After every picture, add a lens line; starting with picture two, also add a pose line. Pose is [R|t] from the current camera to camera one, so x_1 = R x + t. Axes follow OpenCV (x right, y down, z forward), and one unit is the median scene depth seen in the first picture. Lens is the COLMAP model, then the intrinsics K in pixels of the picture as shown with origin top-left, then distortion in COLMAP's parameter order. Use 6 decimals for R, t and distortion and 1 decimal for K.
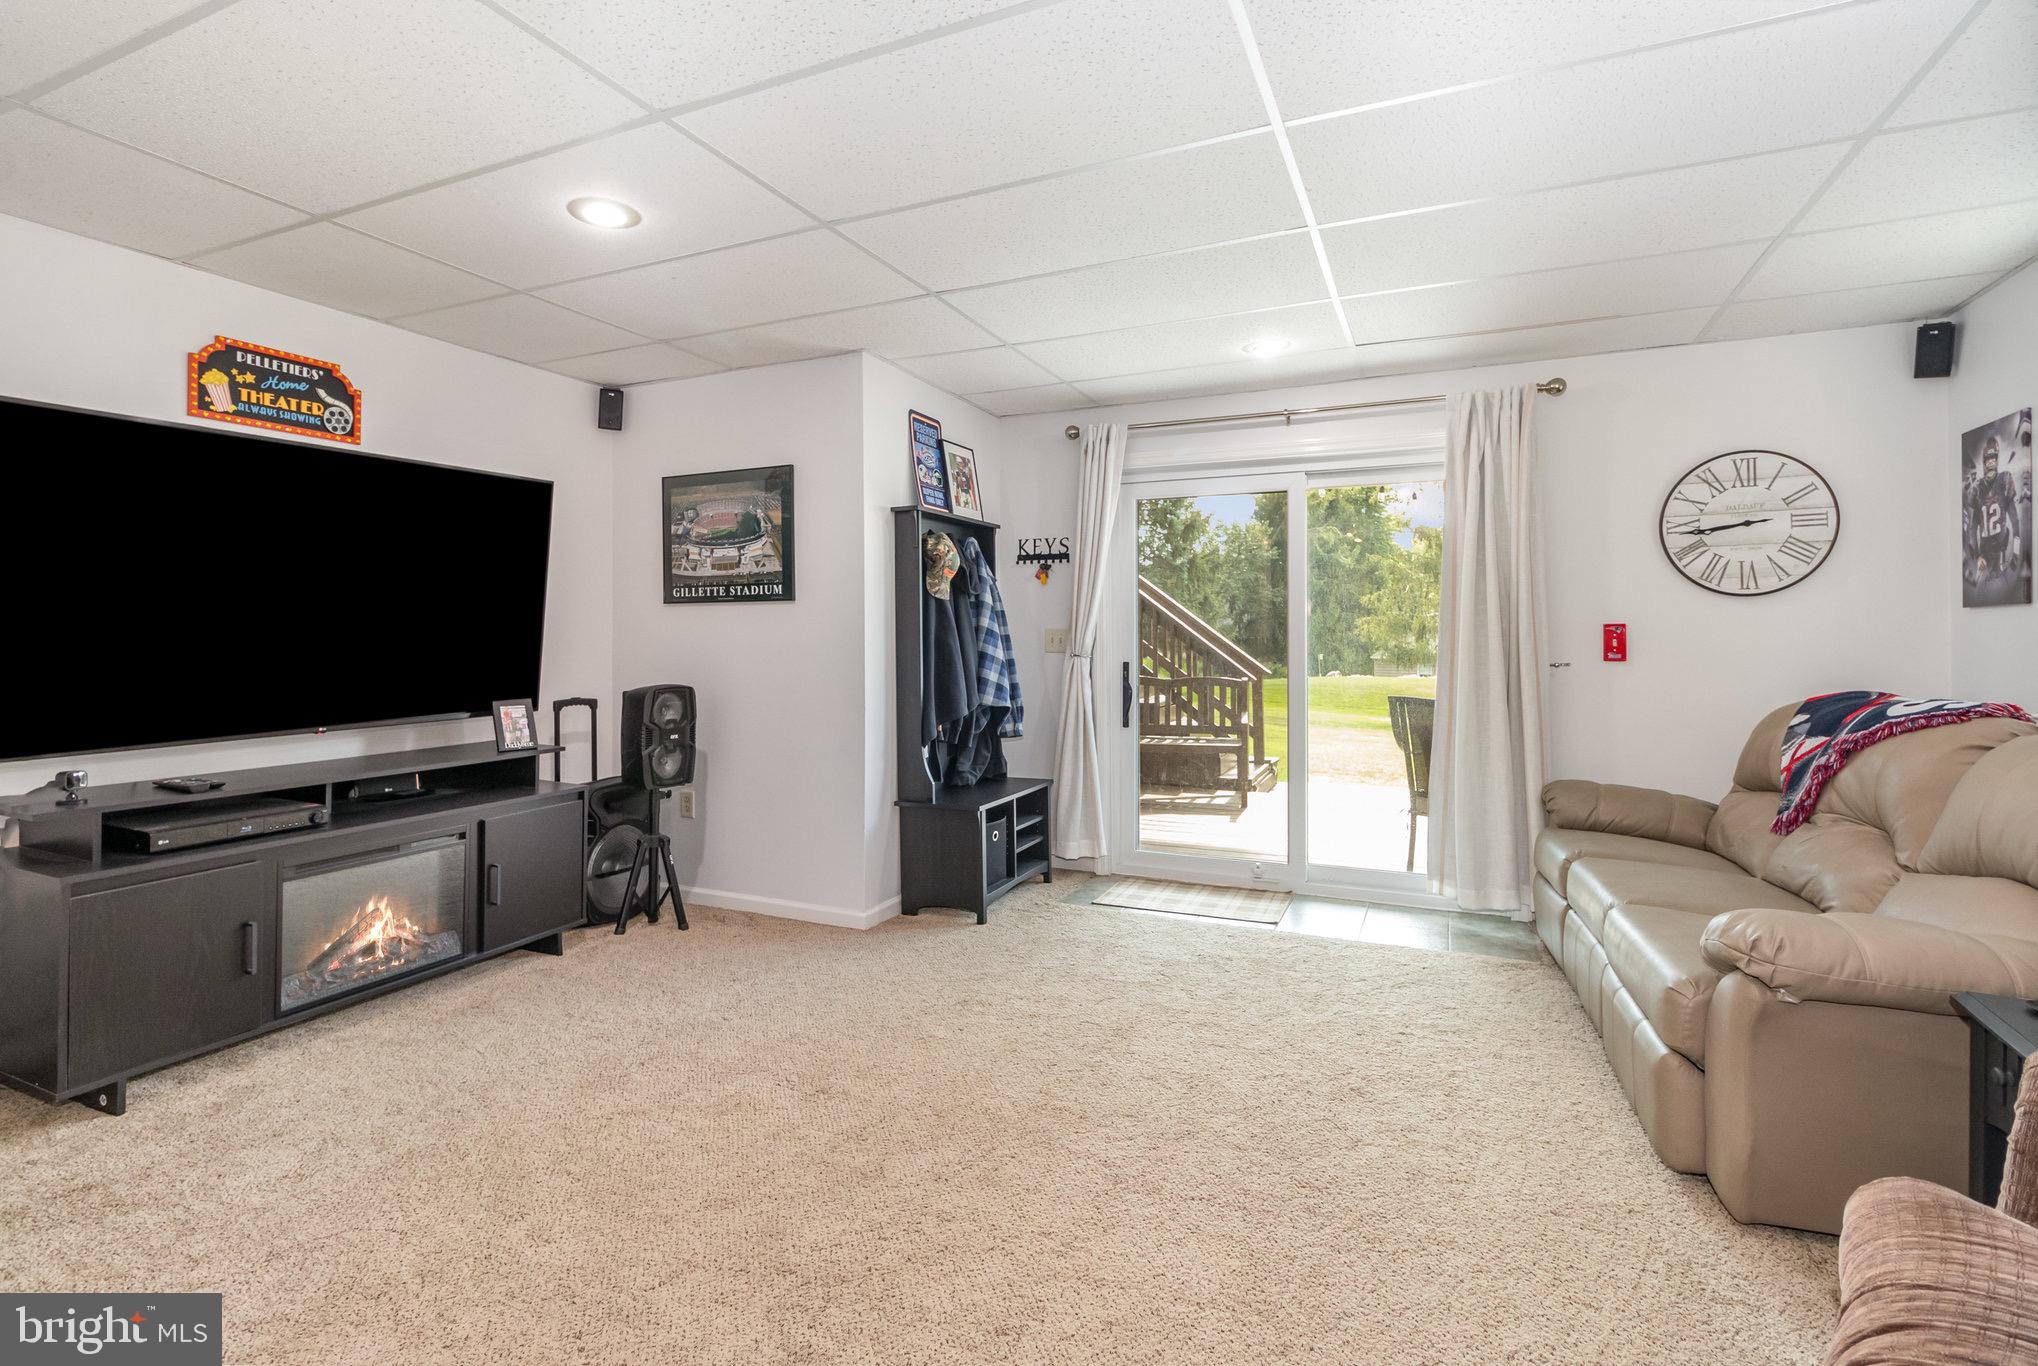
lens RADIAL K [[947.2, 0, 1013.3], [0, 947.2, 646.9], [0, 0, 1]] dist [0.000050, 0.000115]
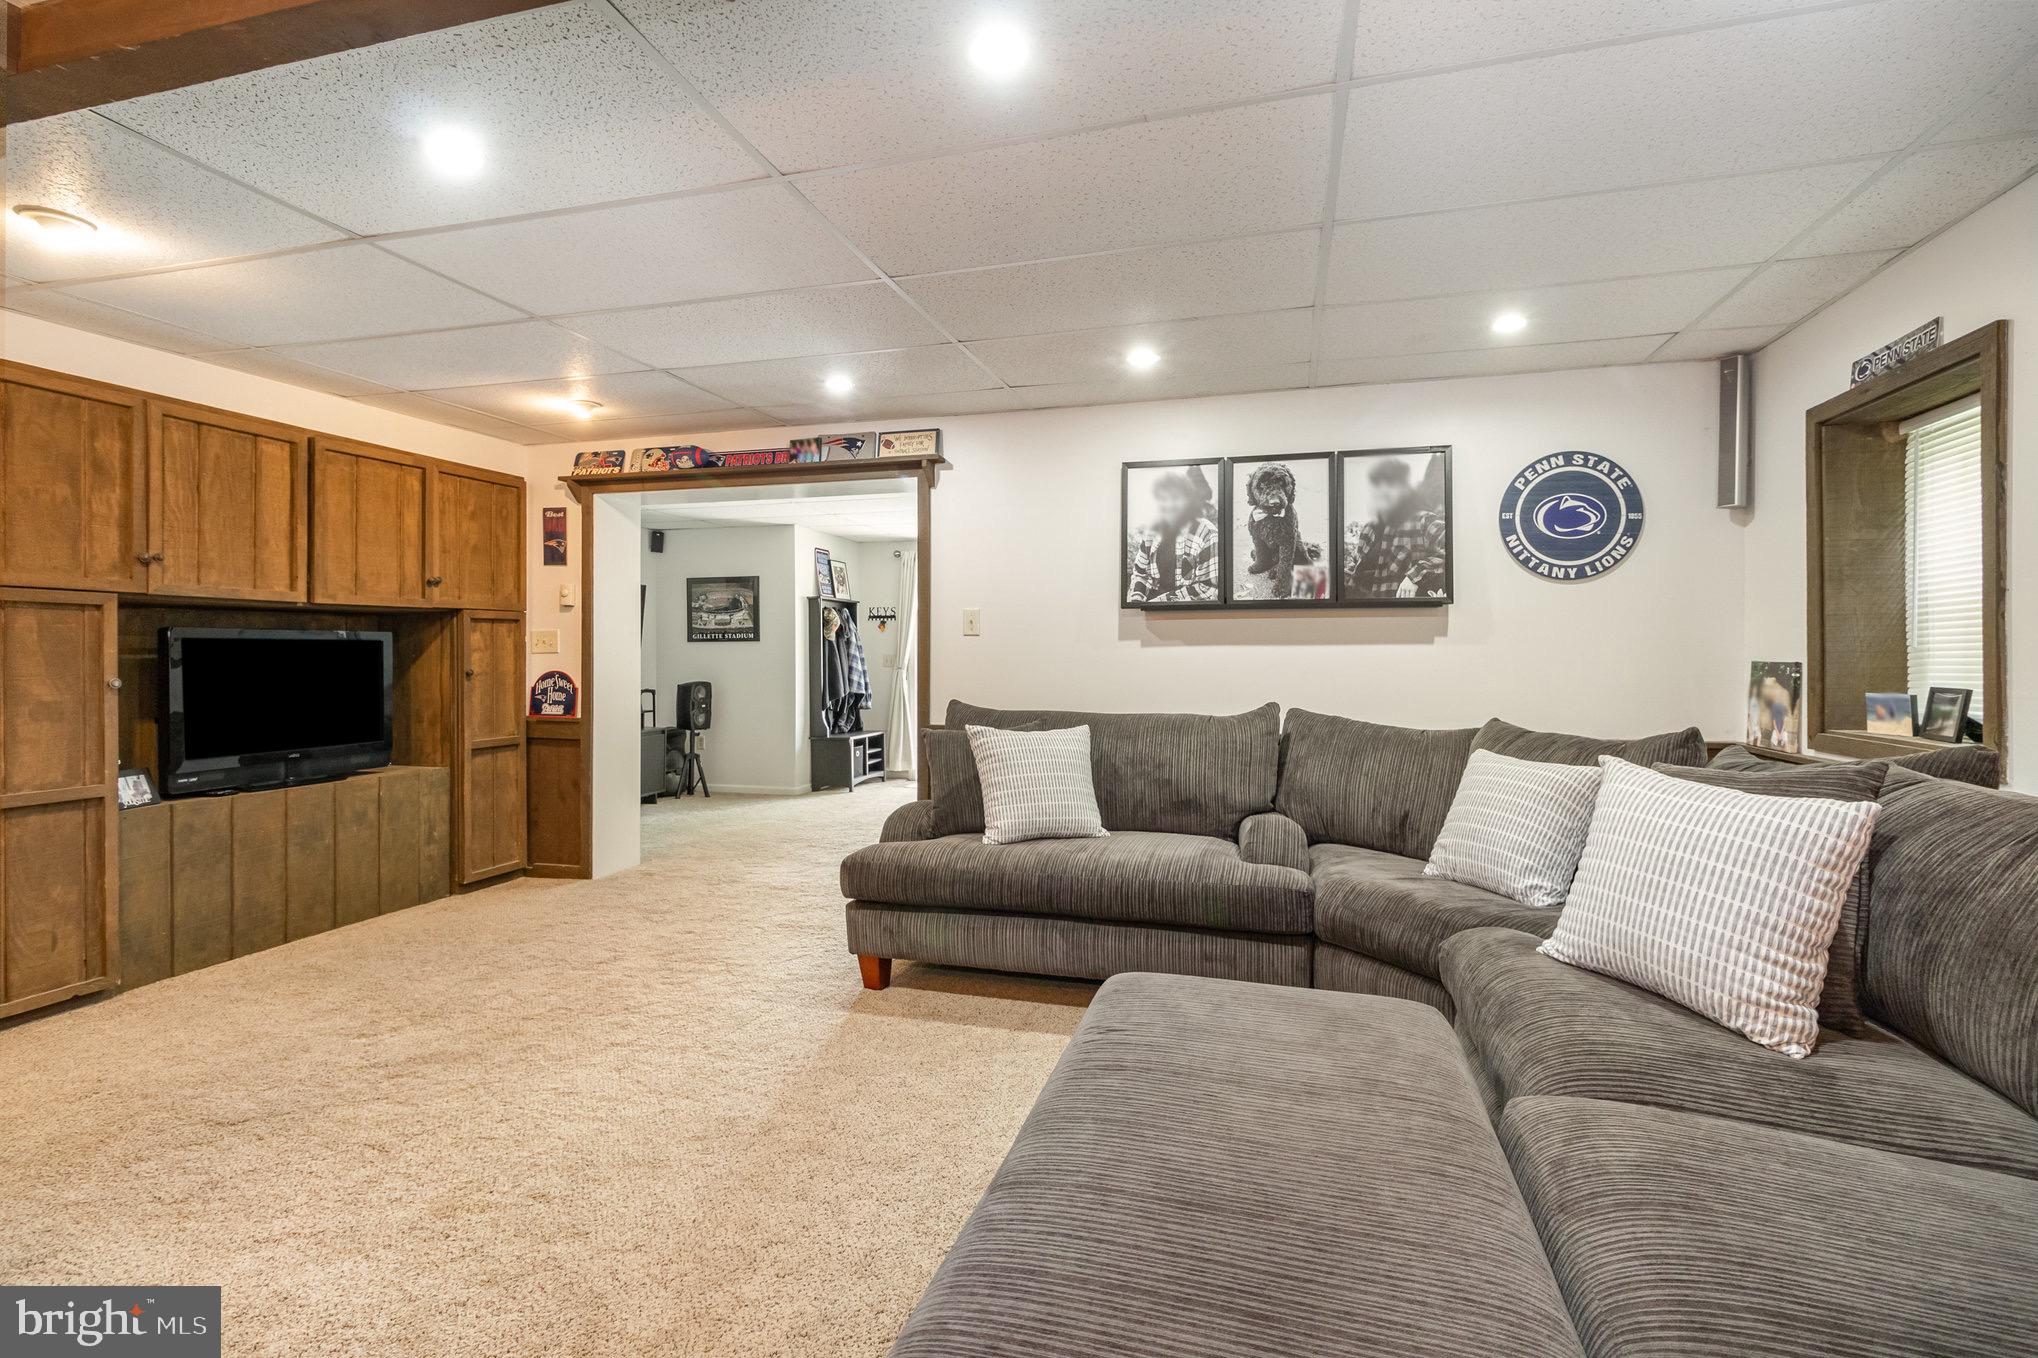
lens RADIAL K [[945.3, 0, 1025.6], [0, 945.3, 656.6], [0, 0, 1]] dist [0.003057, 0.001332]
pose [[0.985858, 0.000386, 0.167581, -0.003379], [0.001835, 0.999913, -0.013098, 0.012604], [-0.167572, 0.013220, 0.985771, -1.088203]]
